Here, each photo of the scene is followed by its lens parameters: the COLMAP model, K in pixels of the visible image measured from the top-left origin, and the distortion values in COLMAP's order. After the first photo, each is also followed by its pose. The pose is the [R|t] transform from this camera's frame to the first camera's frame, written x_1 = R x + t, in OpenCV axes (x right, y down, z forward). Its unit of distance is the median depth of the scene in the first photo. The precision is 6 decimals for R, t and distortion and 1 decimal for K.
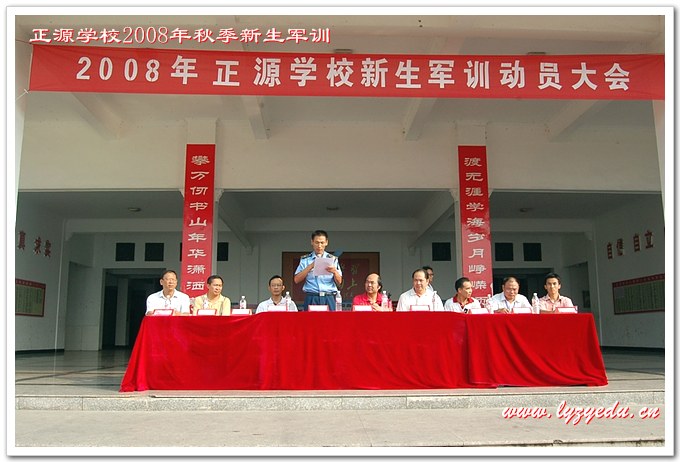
lens RADIAL K [[660.9, 0, 340.0], [0, 660.9, 231.0], [0, 0, 1]] dist [-0.221002, -0.000796]
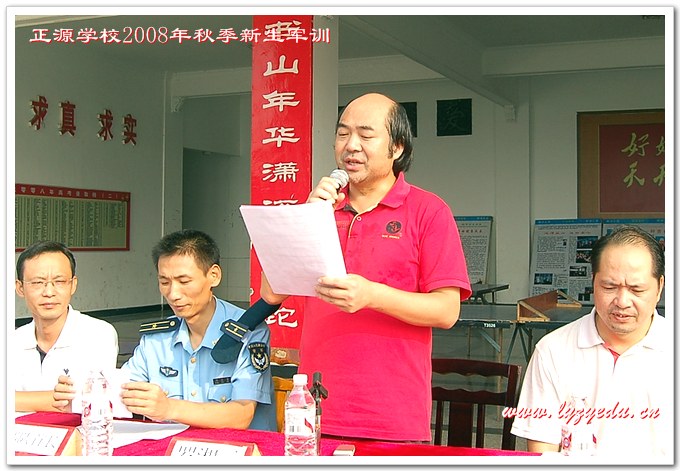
lens RADIAL K [[981.9, 0, 340.0], [0, 981.9, 235.5], [0, 0, 1]] dist [-0.007744, -0.006415]
pose [[0.909441, 0.008592, -0.415745, 0.070850], [0.058745, 0.987105, 0.148905, 0.002393], [0.411663, -0.159843, 0.897209, 0.286156]]
